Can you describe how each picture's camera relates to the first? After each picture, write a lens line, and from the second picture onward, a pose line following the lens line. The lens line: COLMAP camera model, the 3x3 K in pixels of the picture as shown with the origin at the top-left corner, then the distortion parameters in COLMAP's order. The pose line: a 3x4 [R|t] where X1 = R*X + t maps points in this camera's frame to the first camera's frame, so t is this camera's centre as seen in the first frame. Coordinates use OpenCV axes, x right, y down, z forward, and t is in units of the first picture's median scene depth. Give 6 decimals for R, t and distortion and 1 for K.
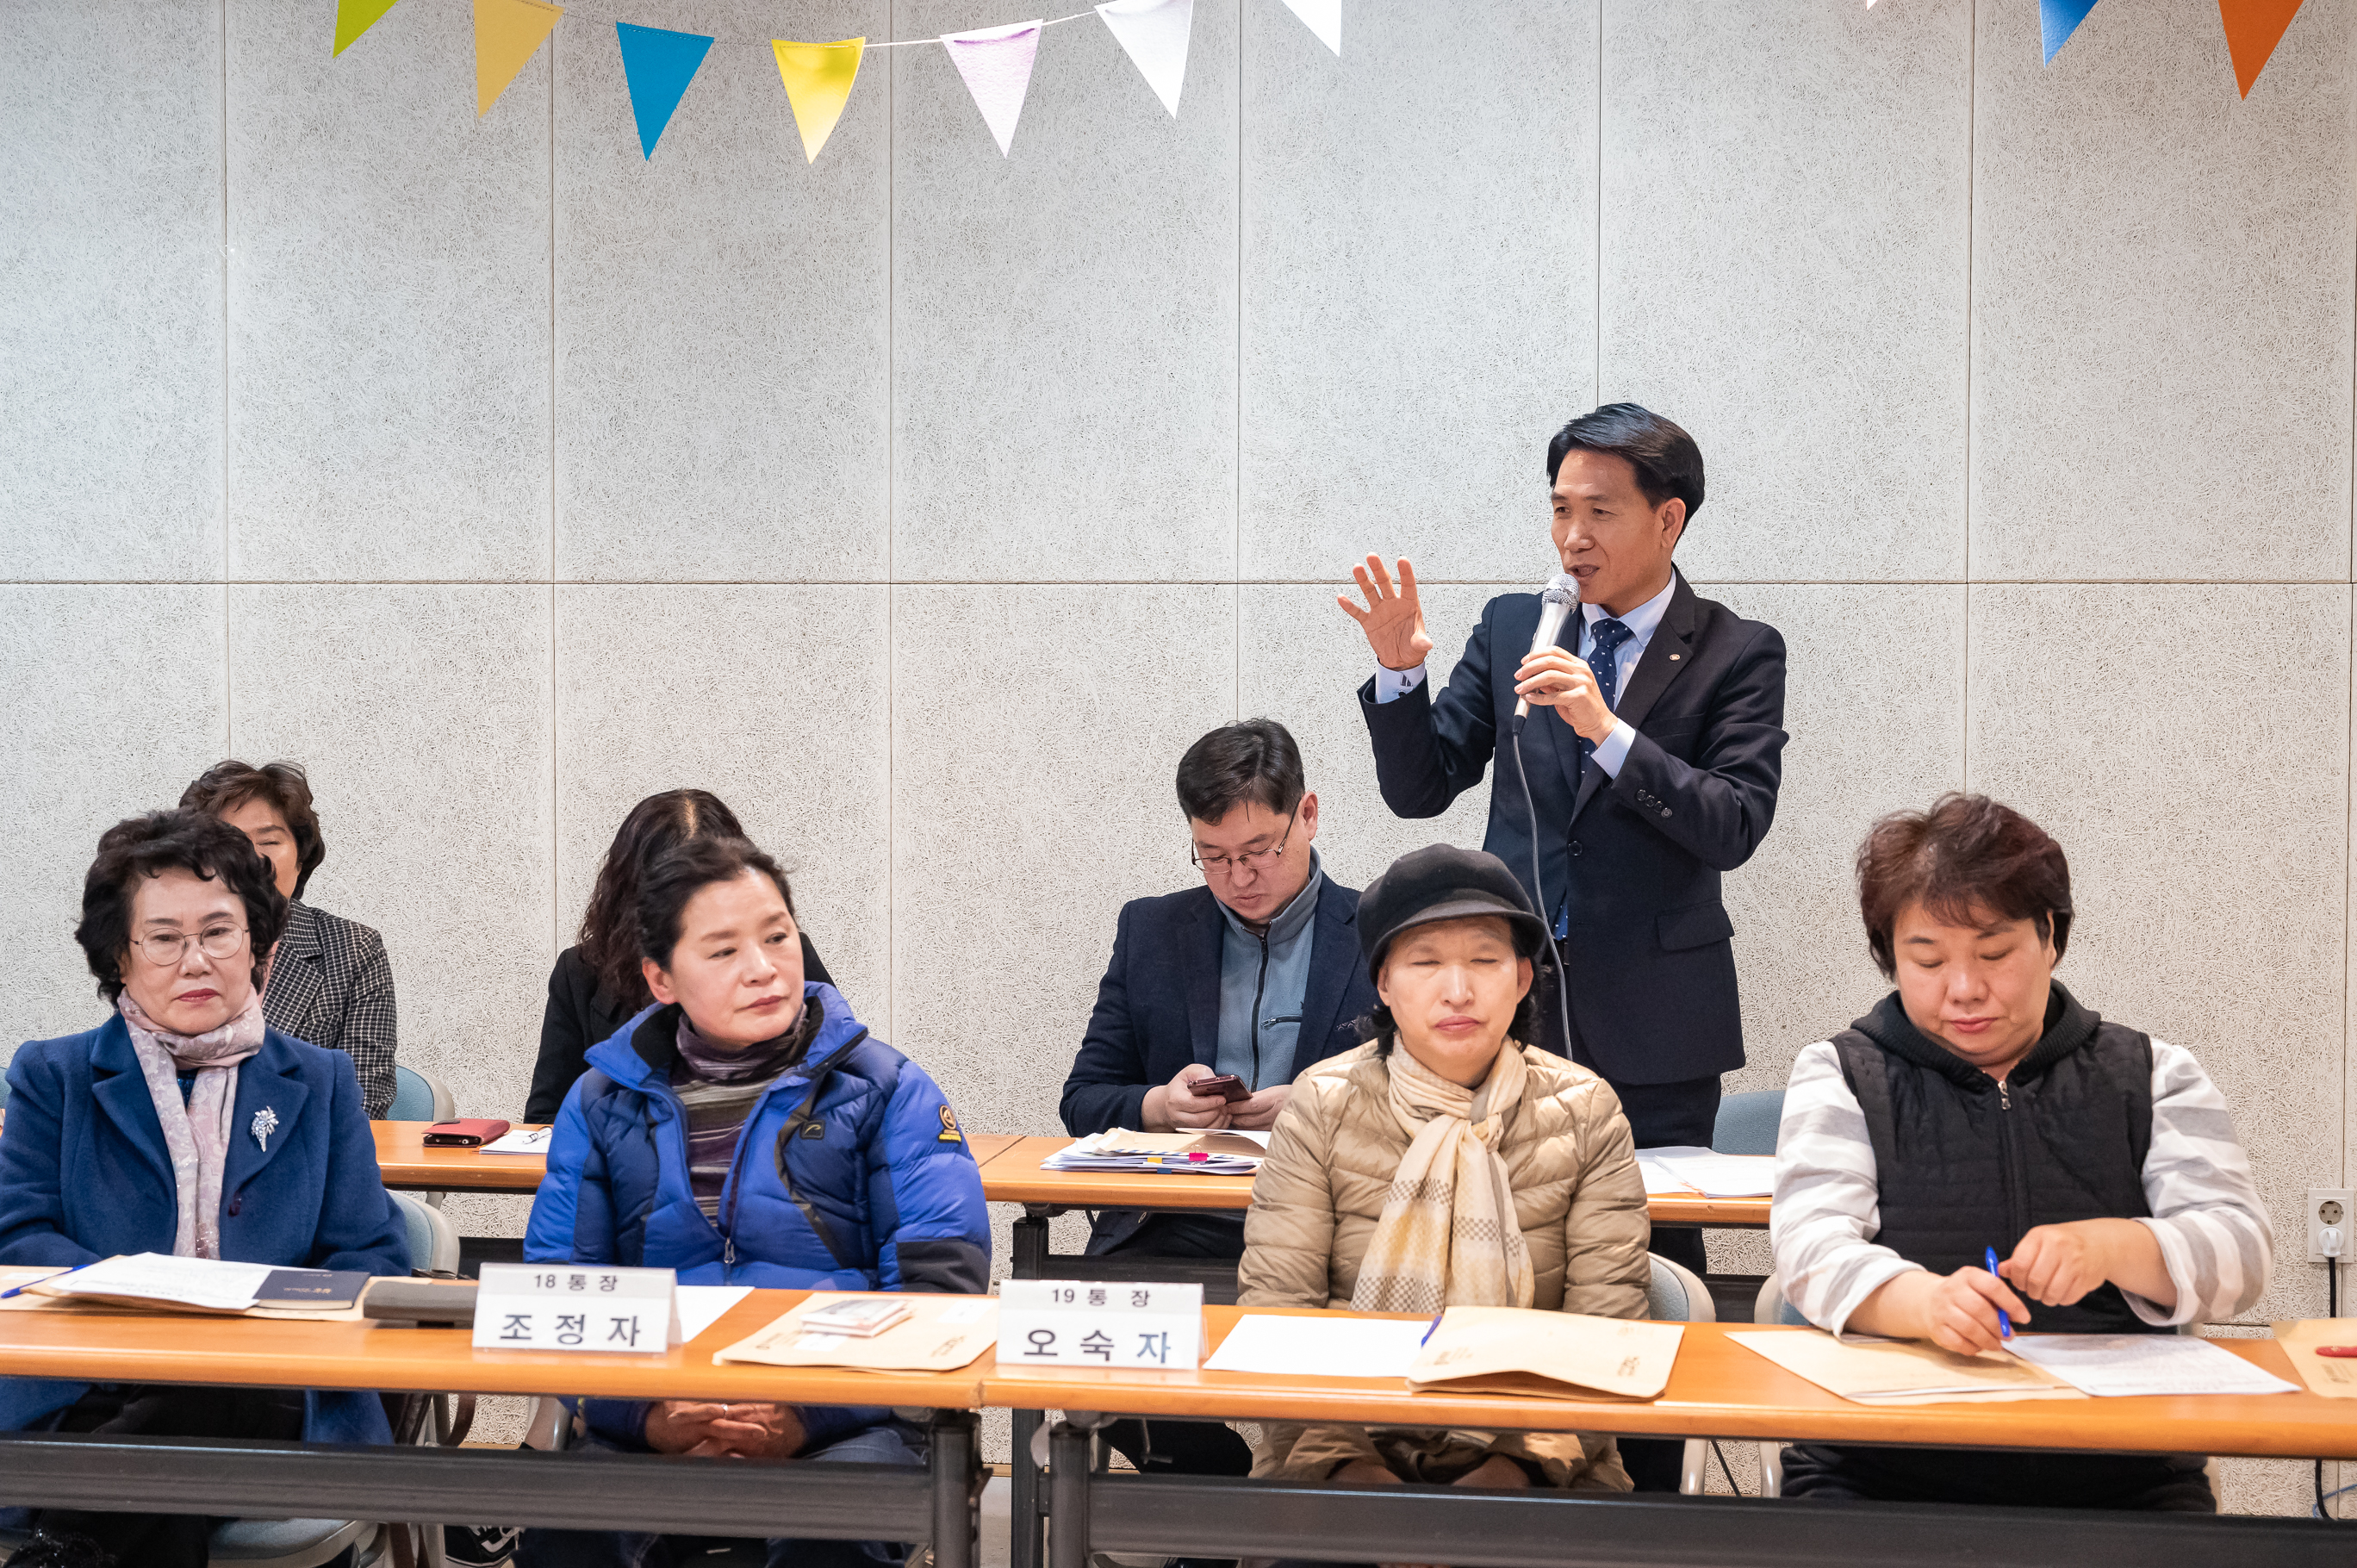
lens RADIAL K [[3885.4, 0, 1163.1], [0, 3885.4, 787.2], [0, 0, 1]] dist [0.018417, 0.015556]
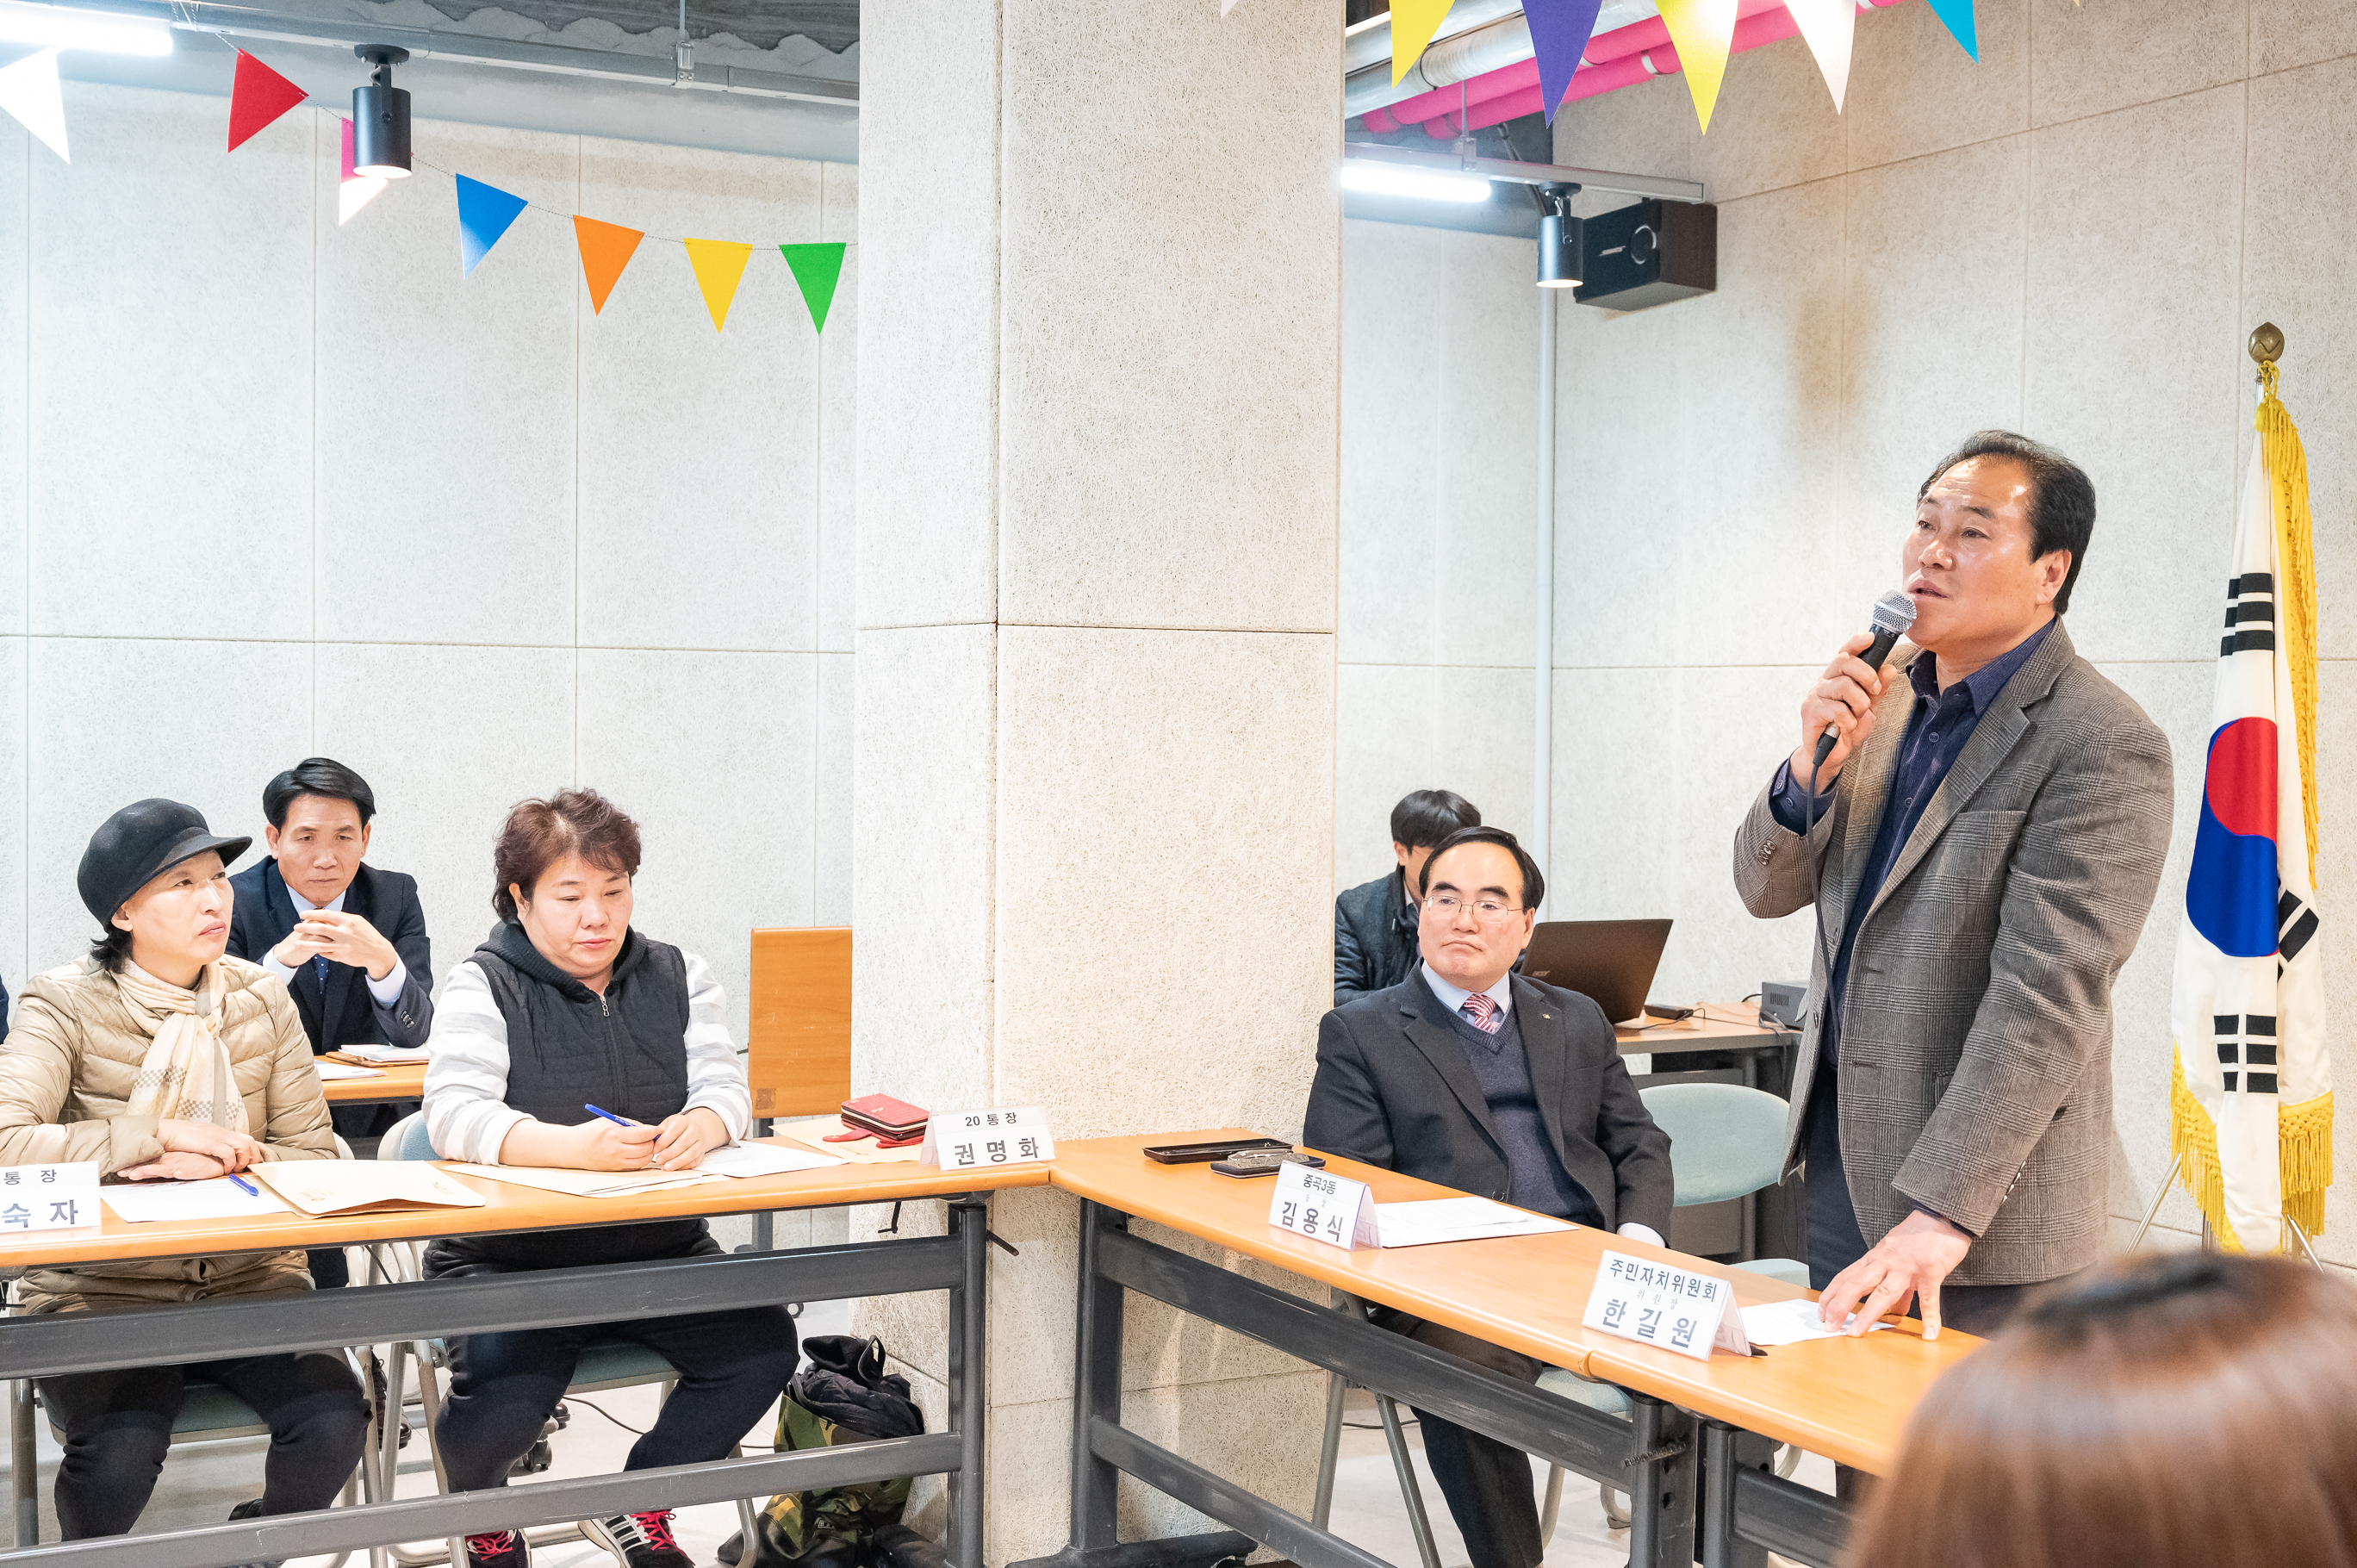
lens RADIAL K [[2838.0, 0, 1183.4], [0, 2838.0, 784.5], [0, 0, 1]] dist [-0.009685, 0.014573]
pose [[0.784586, -0.009221, 0.619951, -0.169503], [0.015177, 0.999875, -0.004336, 0.006885], [-0.619834, 0.012812, 0.784628, 0.018095]]
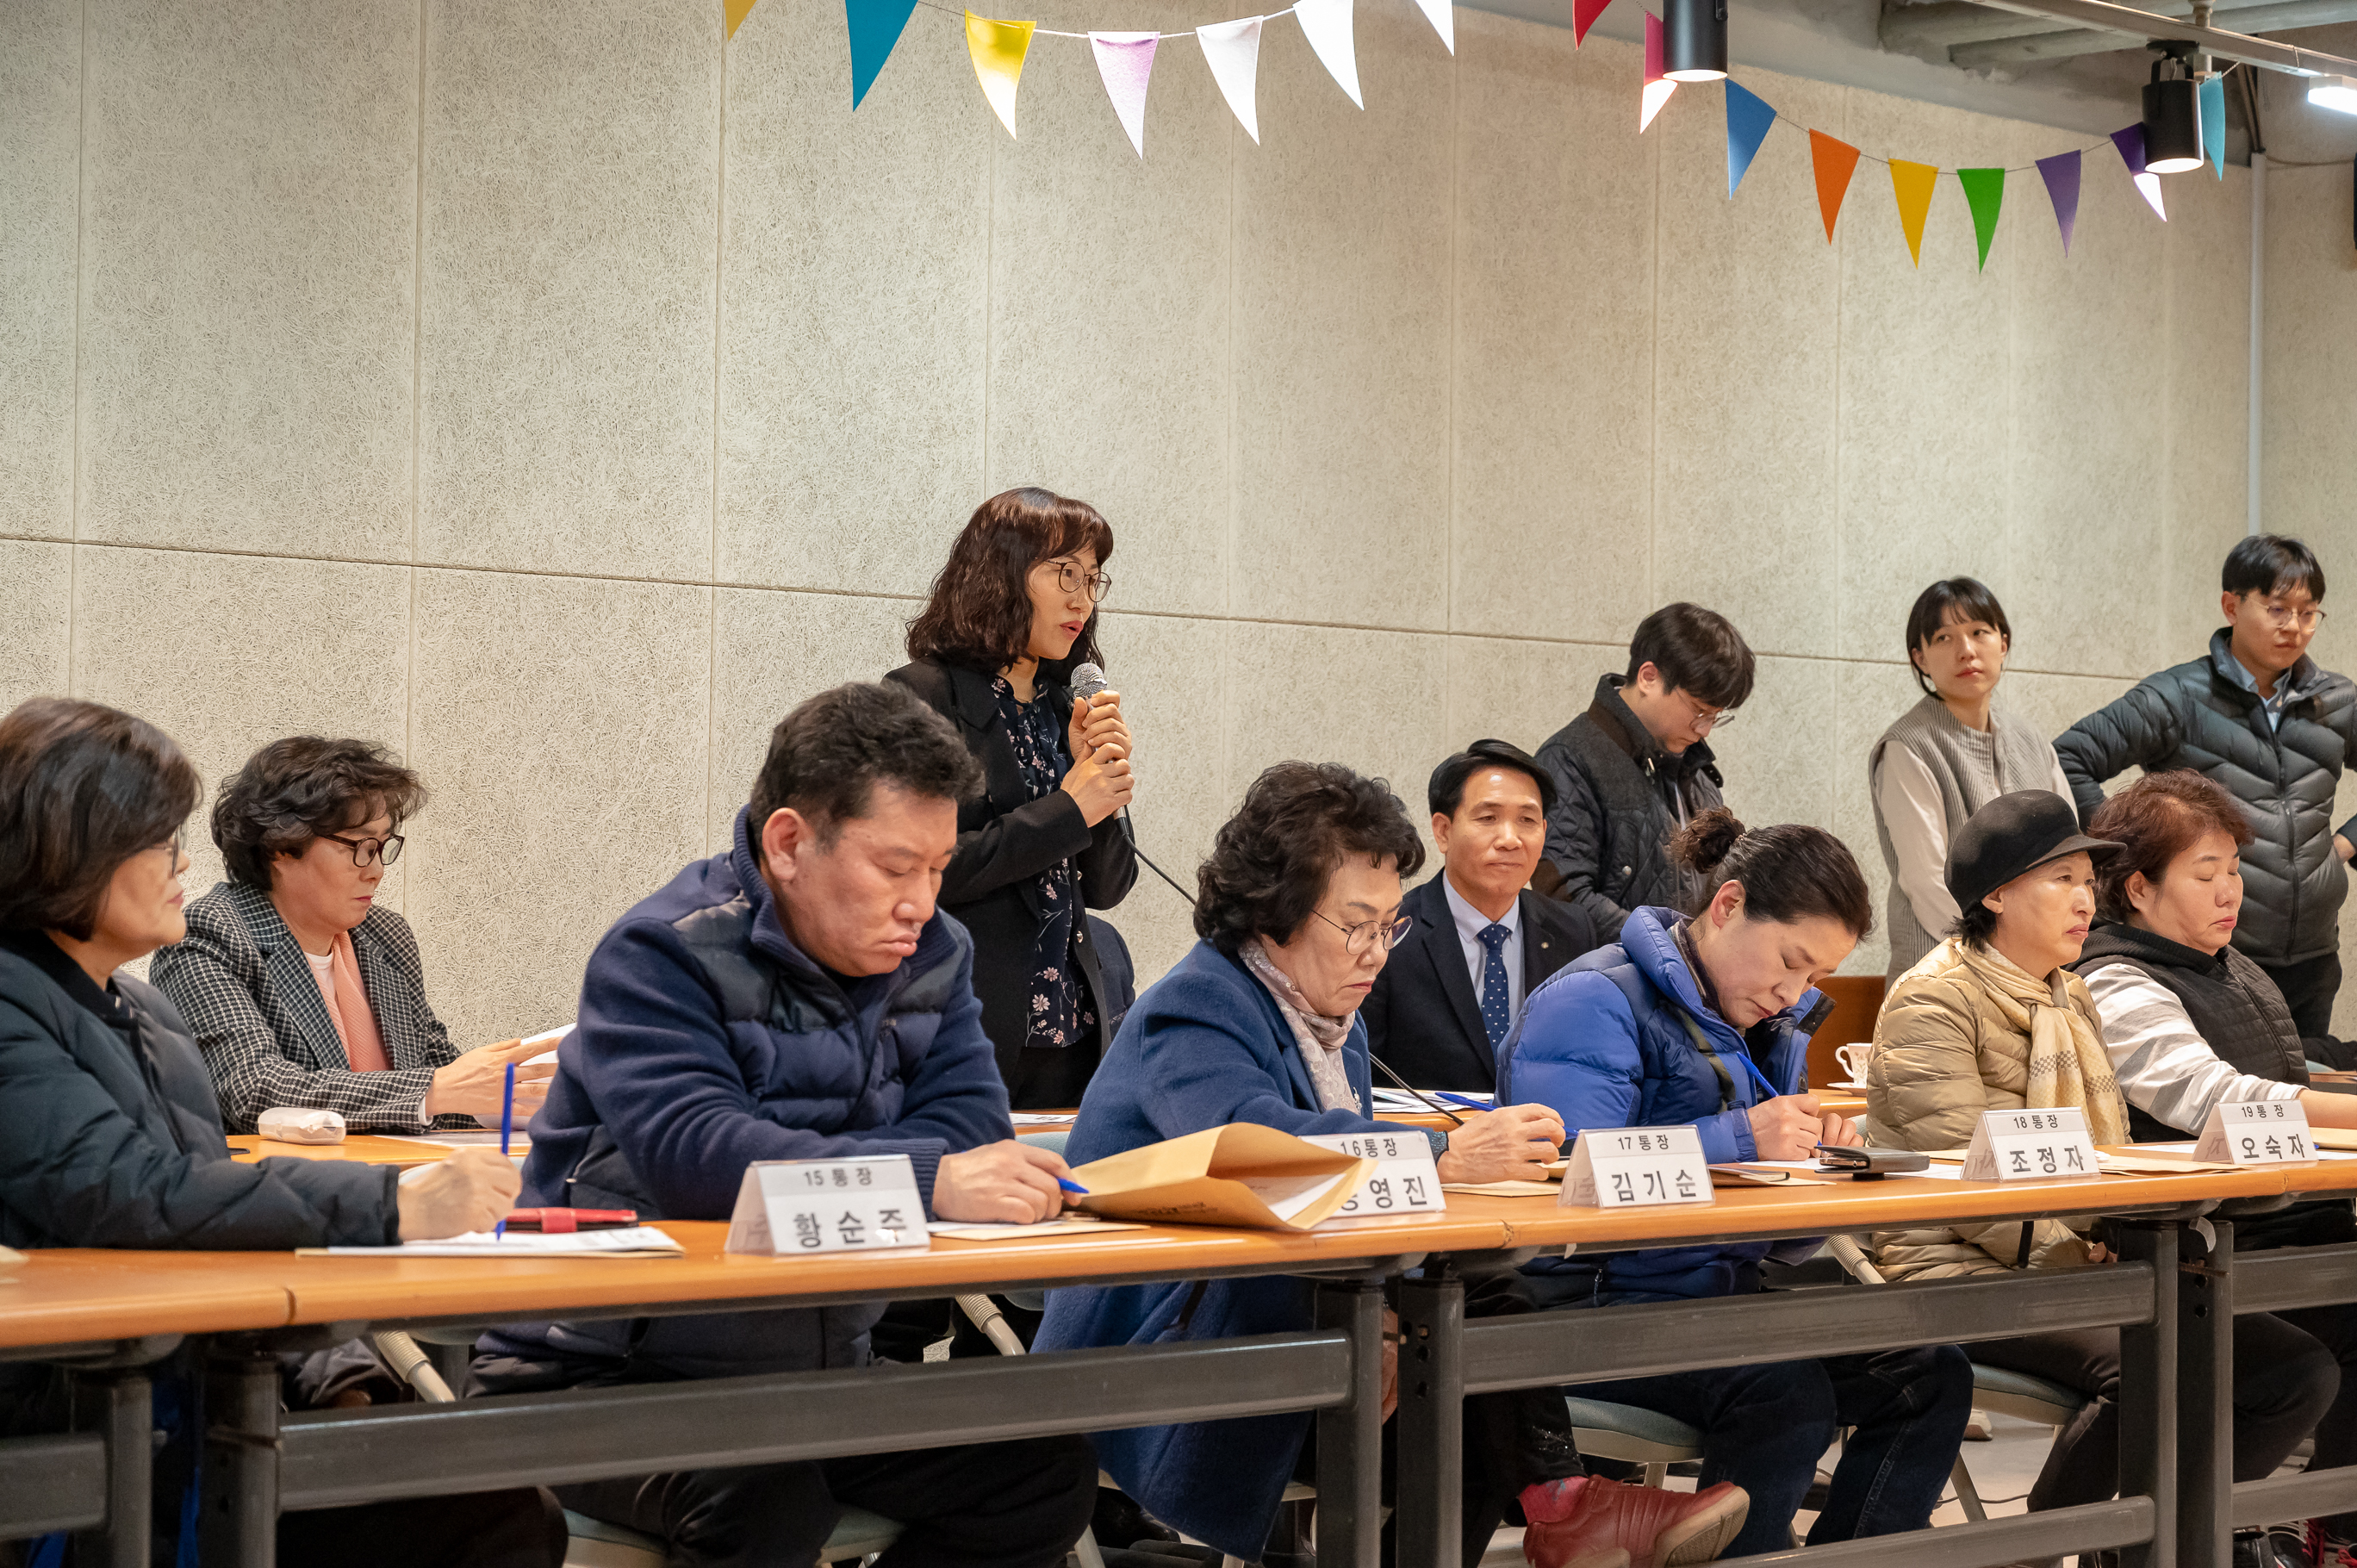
lens RADIAL K [[4737.2, 0, 1097.1], [0, 4737.2, 784.8], [0, 0, 1]] dist [0.054555, 0.010898]
pose [[0.586775, 0.019307, 0.809520, -0.880307], [0.017277, 0.999190, -0.036354, 0.042053], [-0.809566, 0.035318, 0.585966, 0.227218]]
